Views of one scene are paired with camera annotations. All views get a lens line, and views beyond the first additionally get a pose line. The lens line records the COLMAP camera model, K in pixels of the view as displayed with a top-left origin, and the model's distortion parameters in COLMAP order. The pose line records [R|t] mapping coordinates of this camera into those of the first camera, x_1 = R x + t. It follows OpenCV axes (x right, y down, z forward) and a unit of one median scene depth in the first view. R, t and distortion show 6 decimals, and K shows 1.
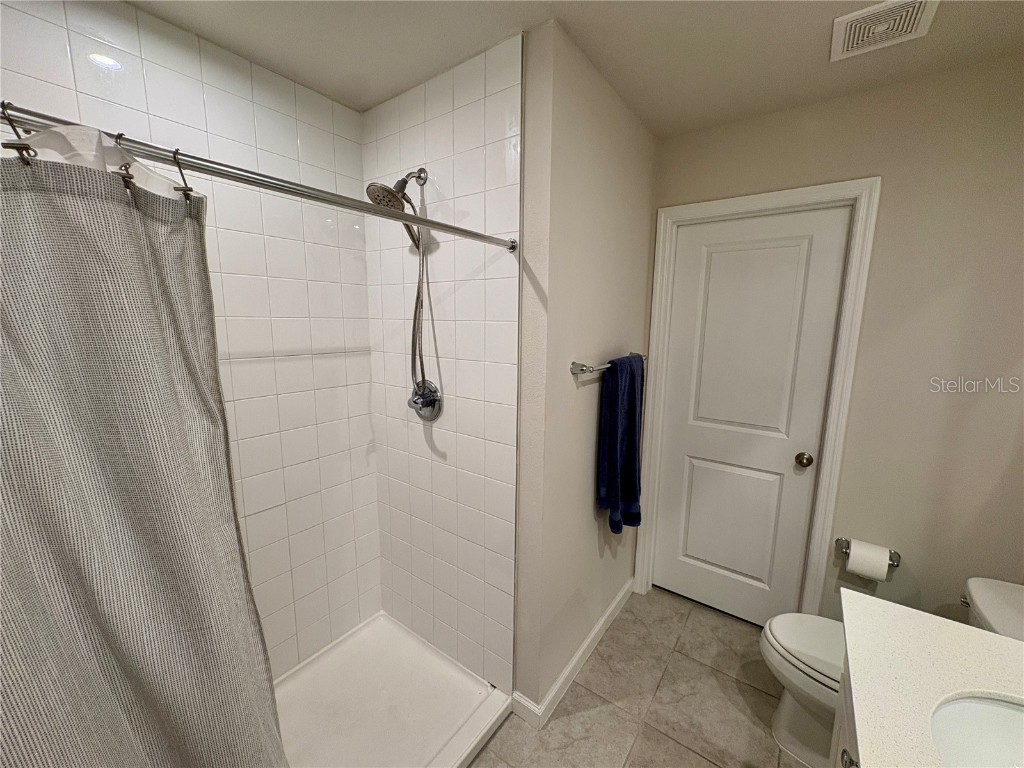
lens RADIAL K [[406.5, 0, 510.5], [0, 406.5, 382.8], [0, 0, 1]] dist [-0.001129, 0.000081]
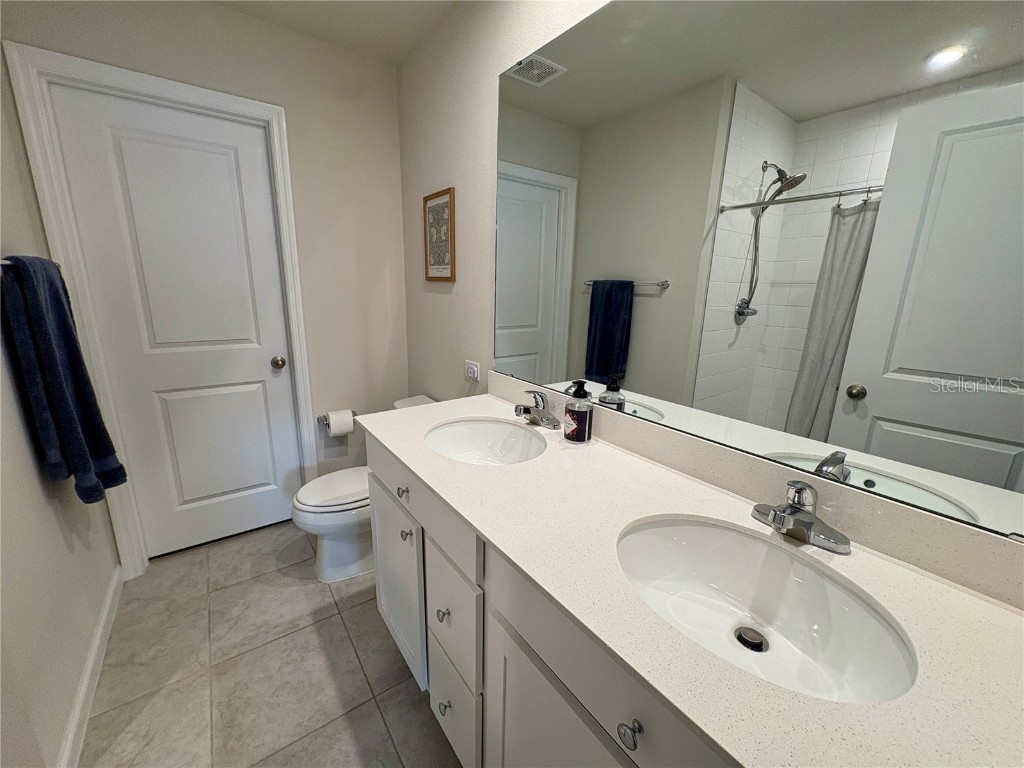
lens RADIAL K [[406.5, 0, 510.5], [0, 406.5, 382.8], [0, 0, 1]] dist [-0.001129, 0.000081]
pose [[0.299815, -0.226656, 0.926681, -0.143578], [0.125565, 0.972291, 0.197187, 0.102328], [-0.945698, 0.057239, 0.319967, 0.031995]]
